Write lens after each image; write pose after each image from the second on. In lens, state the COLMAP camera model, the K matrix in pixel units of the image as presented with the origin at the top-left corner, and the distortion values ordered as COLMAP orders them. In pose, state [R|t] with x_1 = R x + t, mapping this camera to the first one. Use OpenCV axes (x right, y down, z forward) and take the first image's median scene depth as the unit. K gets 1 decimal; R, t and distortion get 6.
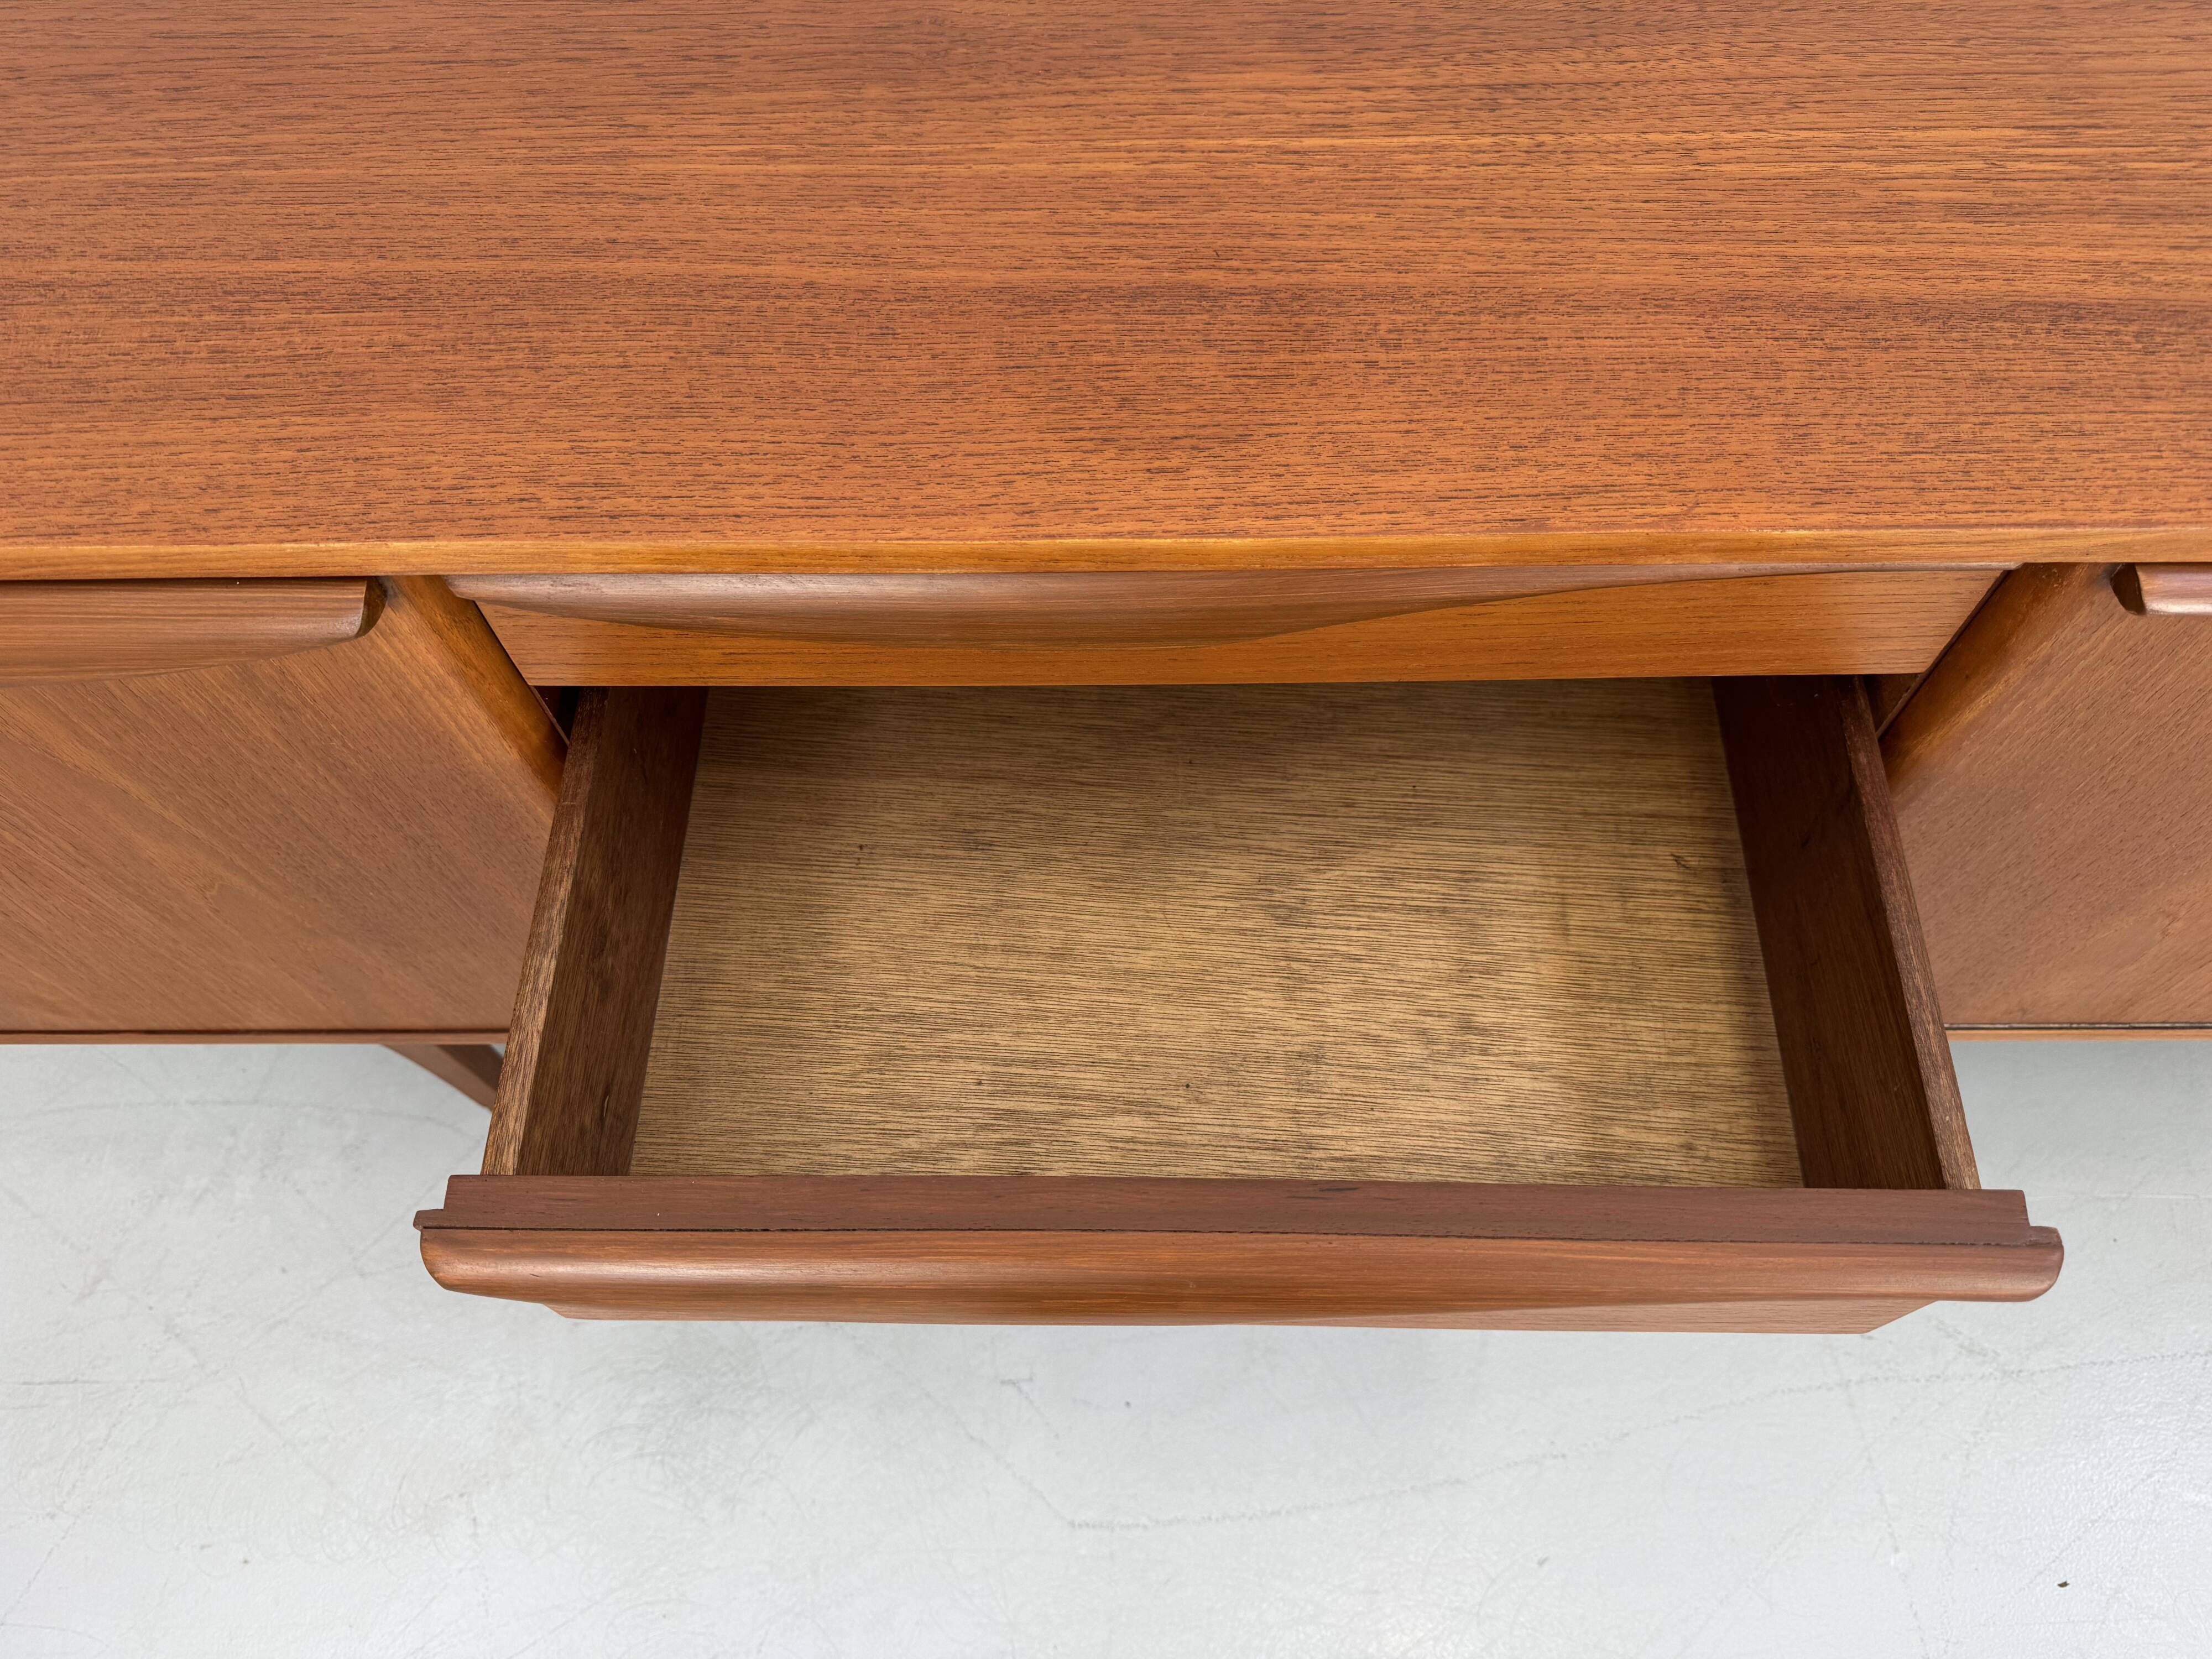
lens RADIAL K [[1558.6, 0, 1103.2], [0, 1558.6, 812.8], [0, 0, 1]] dist [0.067608, -0.093273]
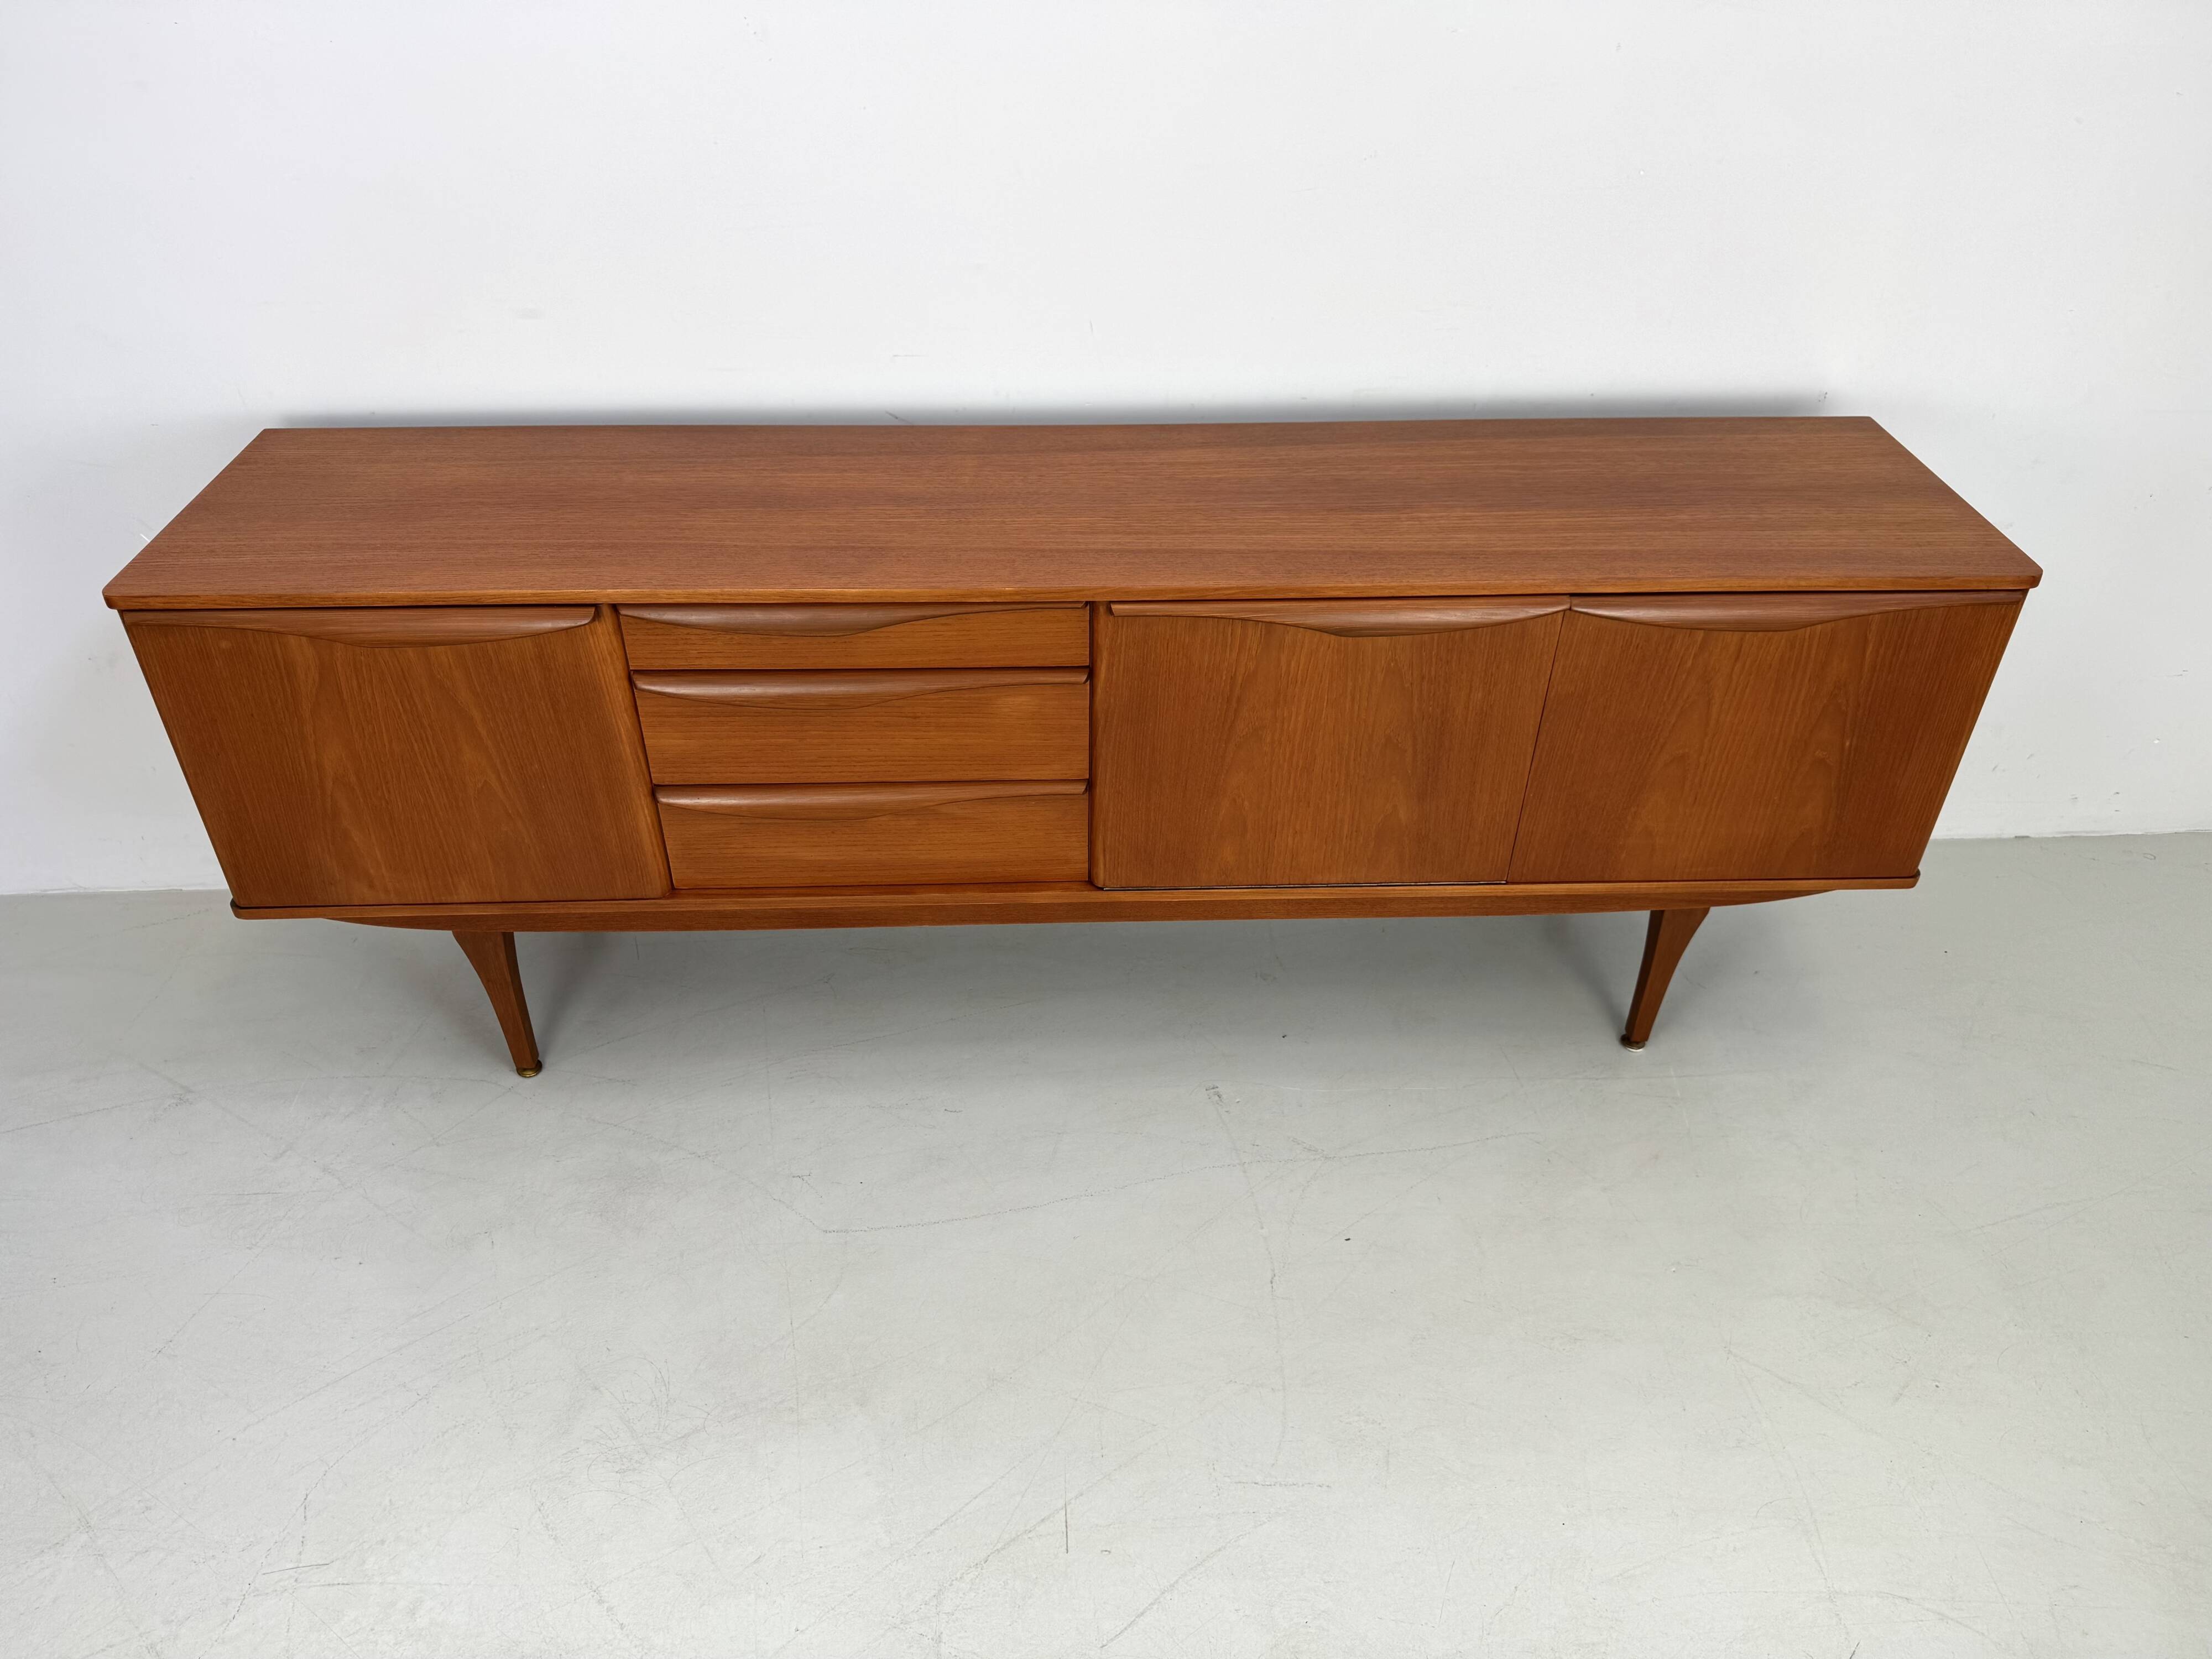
lens RADIAL K [[1558.6, 0, 1098.1], [0, 1558.6, 827.7], [0, 0, 1]] dist [0.067608, -0.093273]
pose [[0.998373, -0.002312, 0.056968, 0.367661], [0.026981, 0.899373, -0.436349, 1.566703], [-0.050227, 0.437176, 0.897972, -1.648616]]
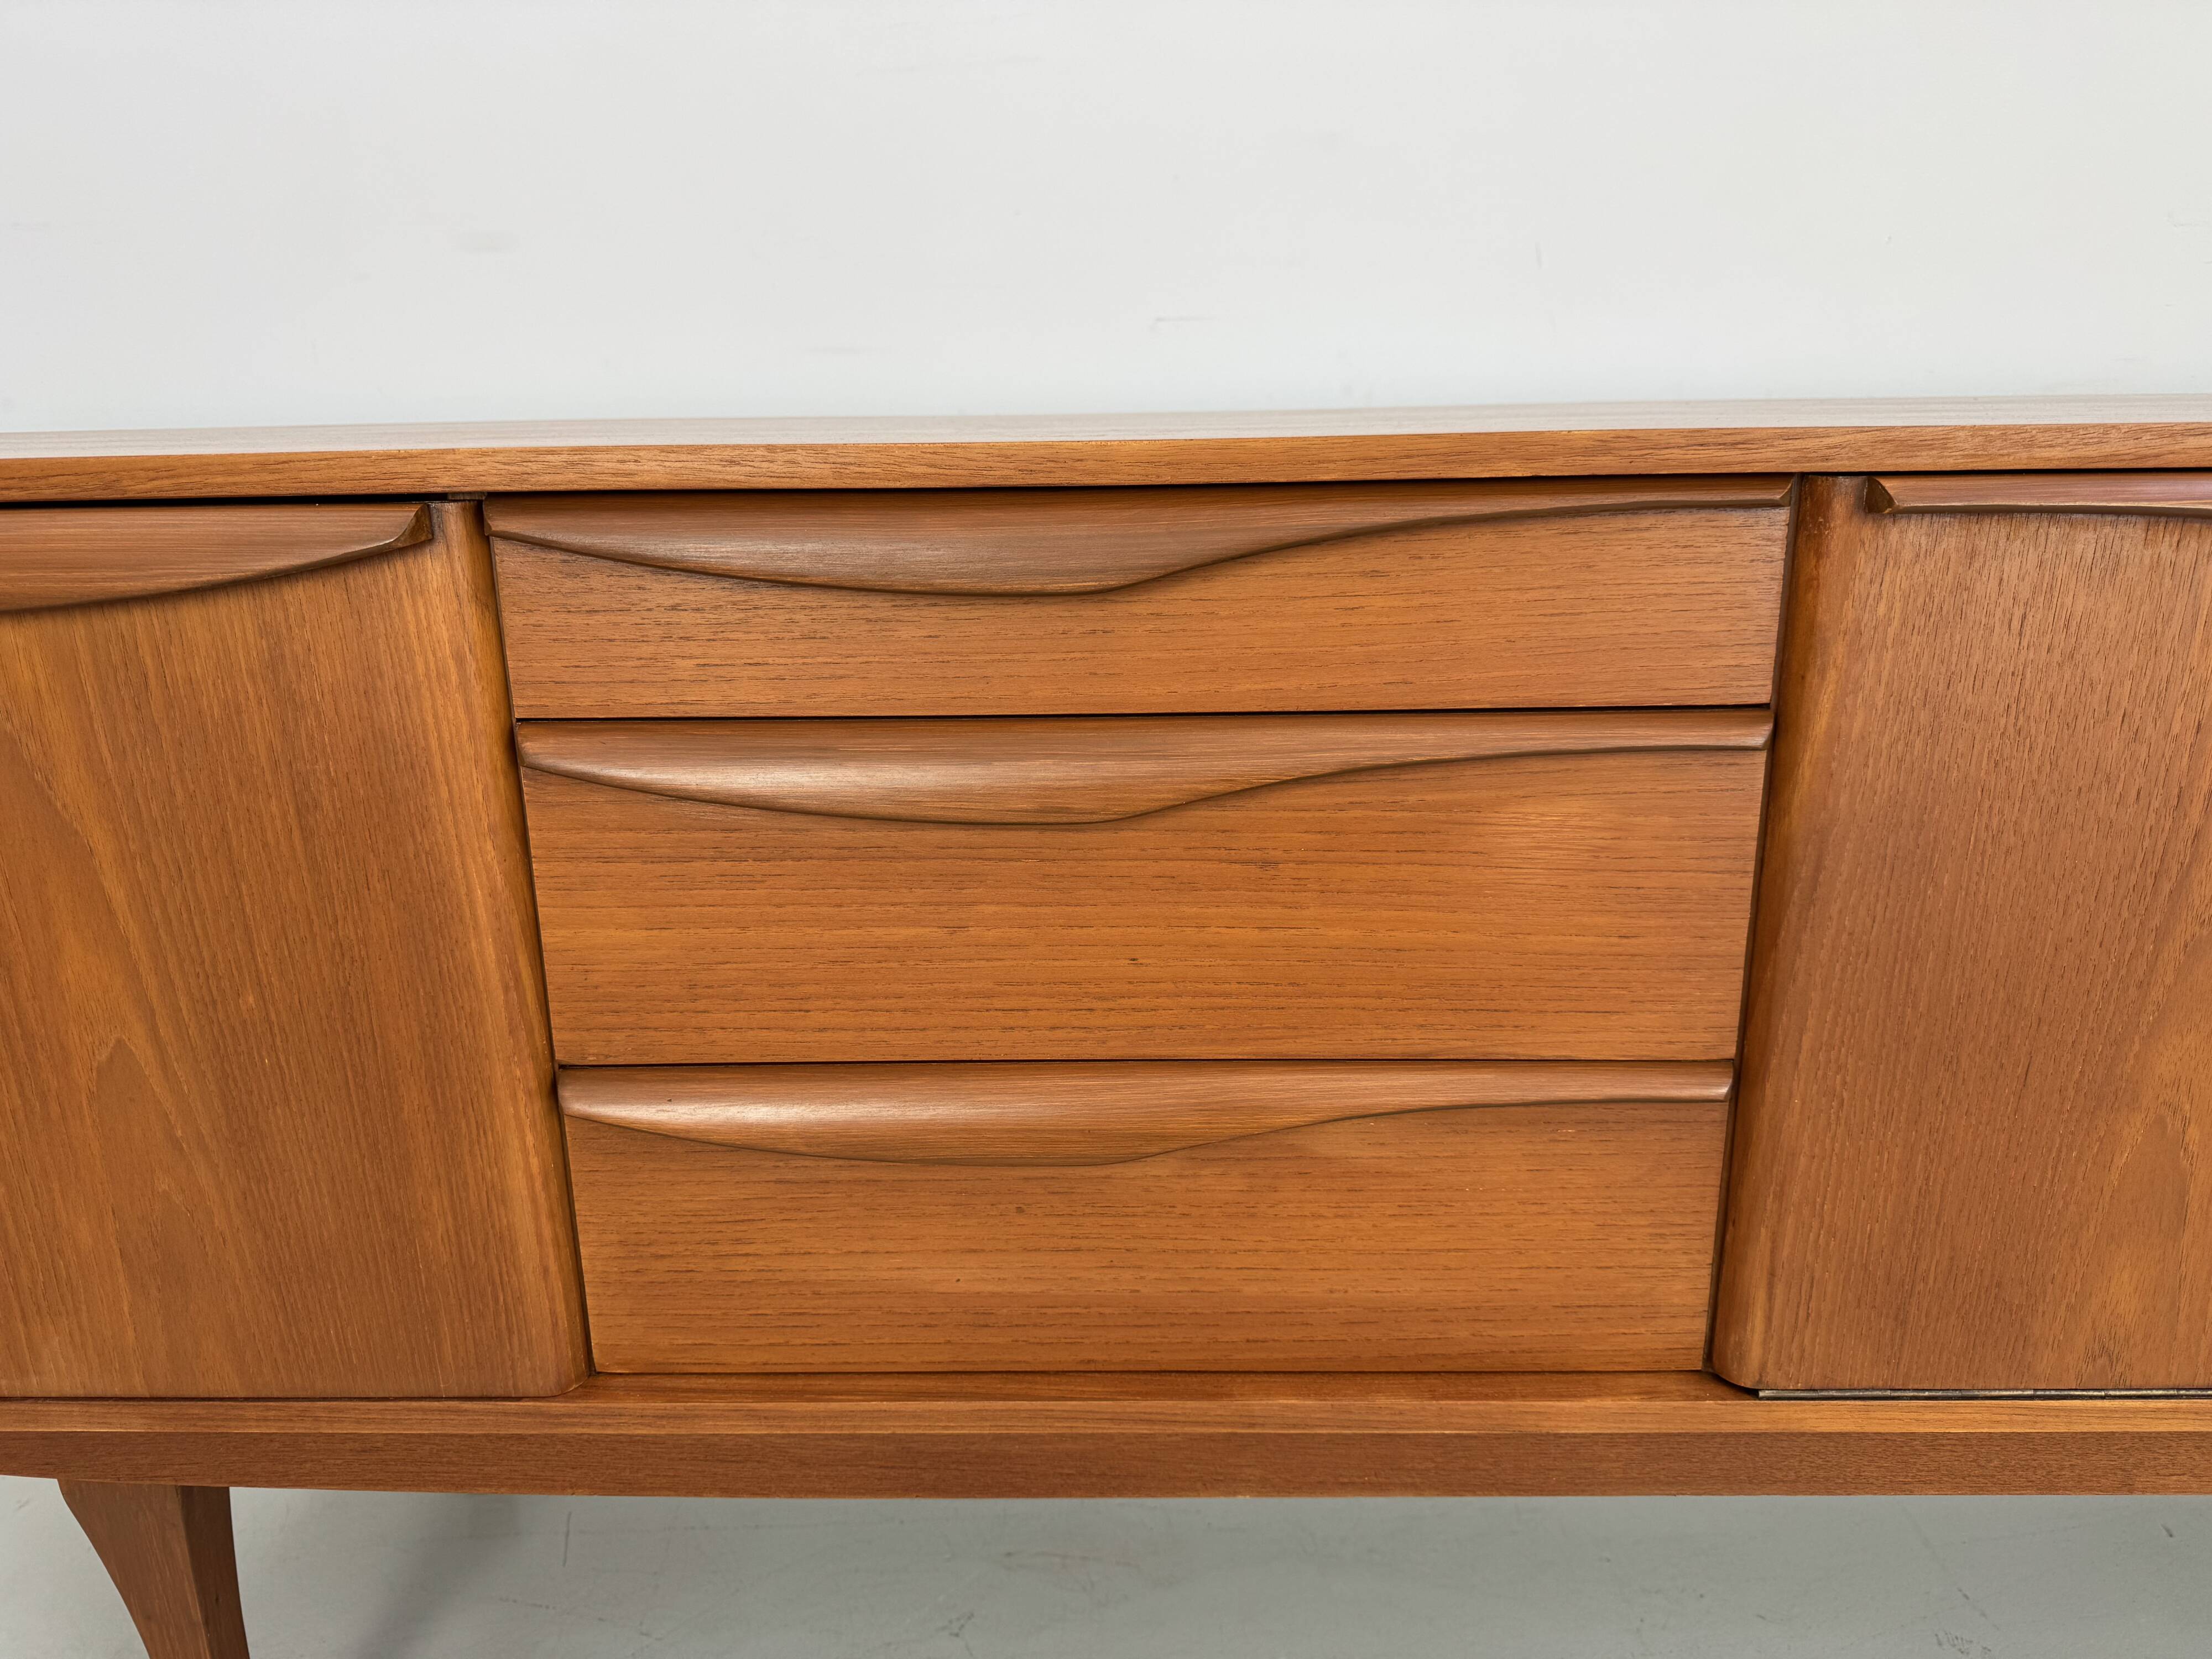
lens RADIAL K [[1554.1, 0, 1099.1], [0, 1554.1, 823.1], [0, 0, 1]] dist [0.031062, -0.048460]
pose [[0.999866, 0.010820, -0.012260, 0.066577], [-0.016340, 0.689429, -0.724168, 0.790123], [0.000617, 0.724272, 0.689514, 0.294271]]
